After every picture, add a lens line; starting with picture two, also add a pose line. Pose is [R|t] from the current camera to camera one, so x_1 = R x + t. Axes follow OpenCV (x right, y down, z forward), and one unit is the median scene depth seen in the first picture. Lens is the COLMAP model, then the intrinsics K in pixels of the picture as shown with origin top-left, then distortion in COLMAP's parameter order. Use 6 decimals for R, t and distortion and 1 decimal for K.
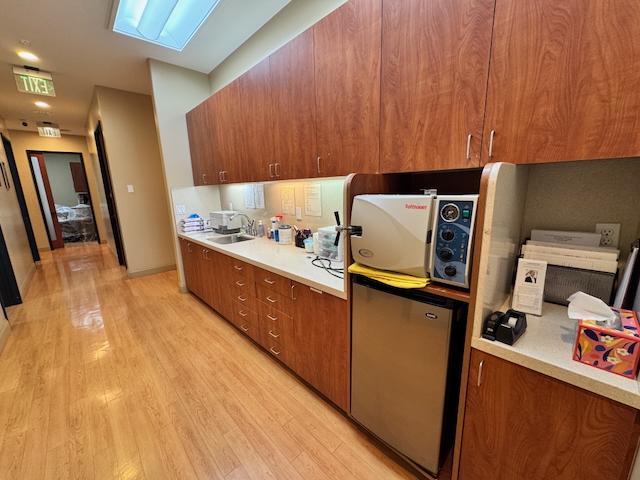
lens RADIAL K [[255.3, 0, 319.3], [0, 255.3, 241.9], [0, 0, 1]] dist [-0.002389, 0.000794]
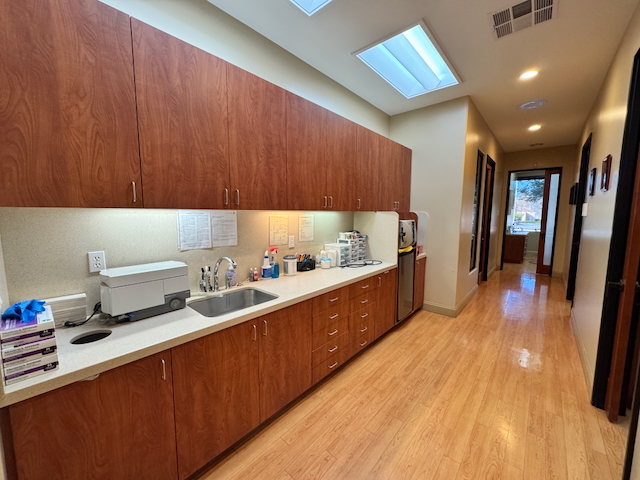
lens RADIAL K [[255.3, 0, 319.0], [0, 255.3, 239.4], [0, 0, 1]] dist [-0.002389, 0.000794]
pose [[-0.076670, -0.086500, 0.993297, -1.333116], [0.193468, 0.976005, 0.099927, -0.242579], [-0.978106, 0.199832, -0.058096, 1.146298]]
